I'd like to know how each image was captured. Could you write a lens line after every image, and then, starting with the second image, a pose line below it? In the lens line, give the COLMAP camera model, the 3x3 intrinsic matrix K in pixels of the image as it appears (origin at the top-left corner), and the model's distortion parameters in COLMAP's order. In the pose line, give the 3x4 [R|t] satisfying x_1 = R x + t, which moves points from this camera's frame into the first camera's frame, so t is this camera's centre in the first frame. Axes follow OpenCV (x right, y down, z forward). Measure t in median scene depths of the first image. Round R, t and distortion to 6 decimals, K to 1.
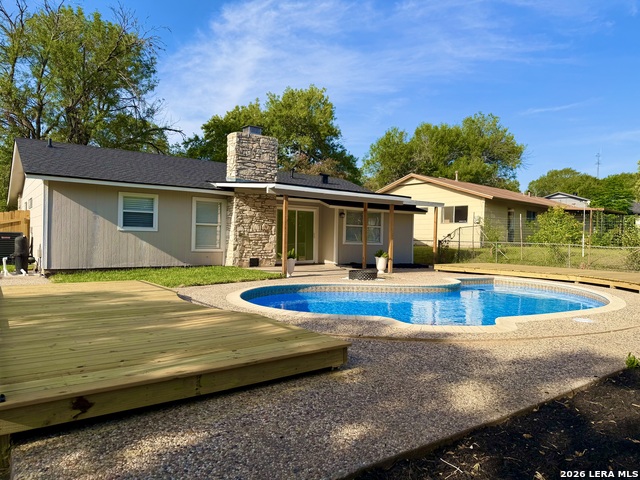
lens RADIAL K [[449.8, 0, 320.0], [0, 449.8, 240.0], [0, 0, 1]] dist [0.113197, -0.214344]
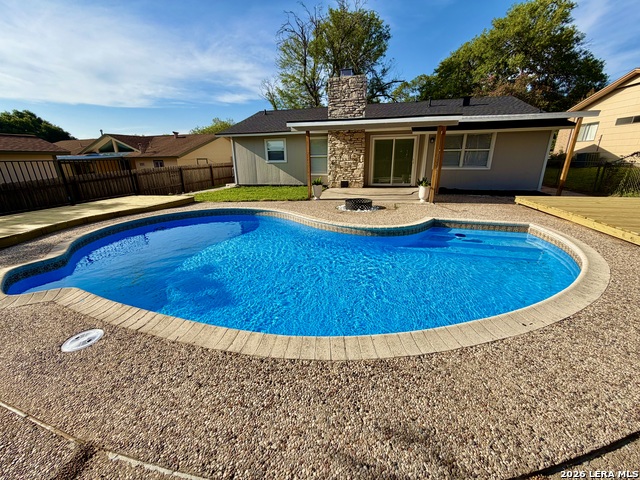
lens RADIAL K [[255.0, 0, 320.0], [0, 255.0, 240.0], [0, 0, 1]] dist [-0.001483, -0.000191]
pose [[0.629538, 0.210510, -0.747909, 0.414728], [0.027158, 0.956047, 0.291953, -0.015877], [0.776495, -0.204107, 0.596151, 0.452514]]
